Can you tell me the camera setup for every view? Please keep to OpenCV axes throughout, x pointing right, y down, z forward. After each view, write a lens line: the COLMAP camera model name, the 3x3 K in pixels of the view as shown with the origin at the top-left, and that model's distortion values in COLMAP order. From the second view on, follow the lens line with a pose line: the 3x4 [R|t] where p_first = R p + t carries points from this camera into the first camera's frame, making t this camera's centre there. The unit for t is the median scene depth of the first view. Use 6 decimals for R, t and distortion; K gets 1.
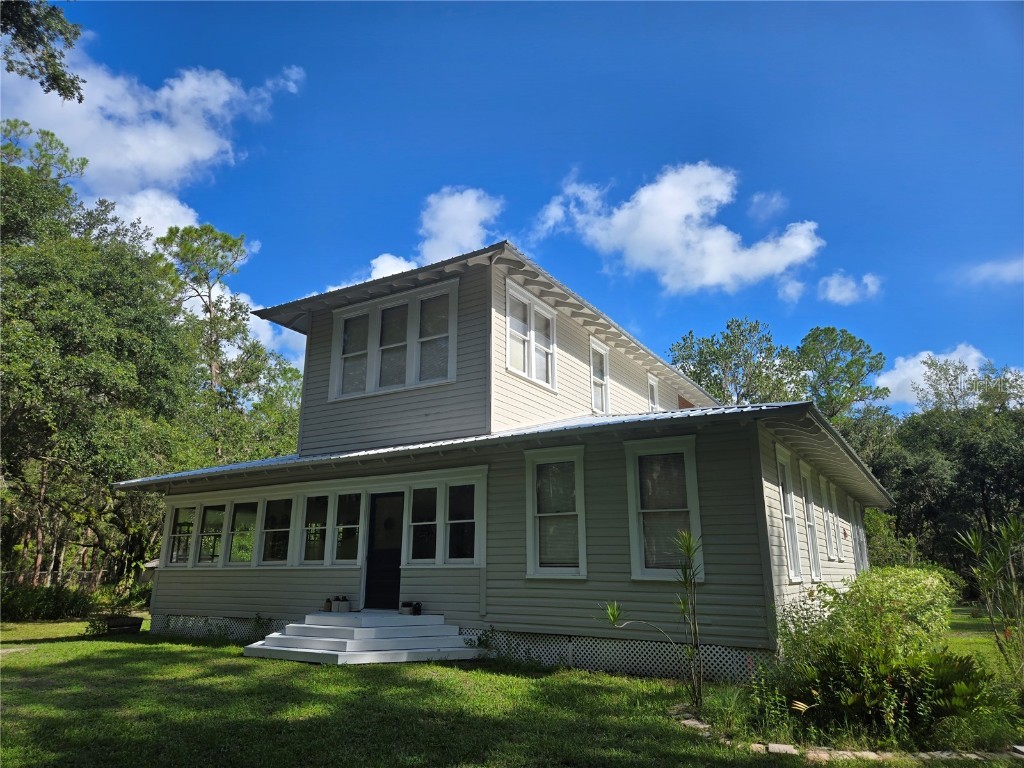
lens RADIAL K [[684.8, 0, 512.6], [0, 684.8, 377.1], [0, 0, 1]] dist [0.062312, -0.050445]
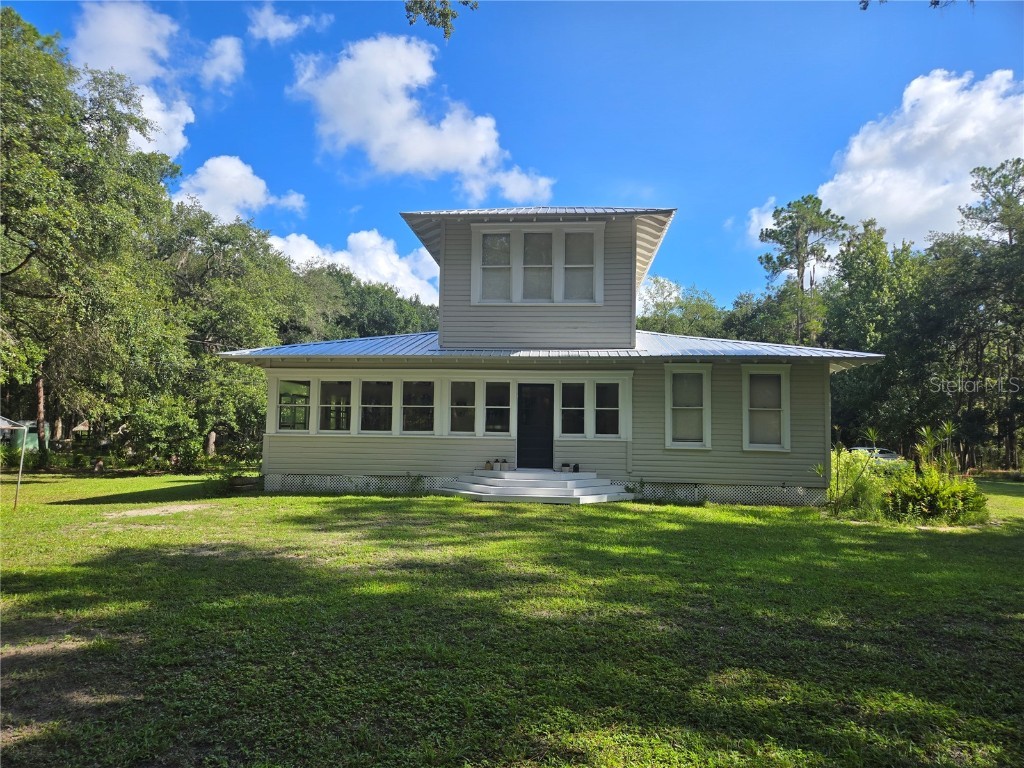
lens RADIAL K [[684.8, 0, 510.6], [0, 684.8, 390.5], [0, 0, 1]] dist [0.062312, -0.050445]
pose [[0.890544, 0.049634, 0.452180, -0.818658], [-0.138512, 0.976415, 0.165615, -0.027144], [-0.433296, -0.210120, 0.876416, -0.116871]]
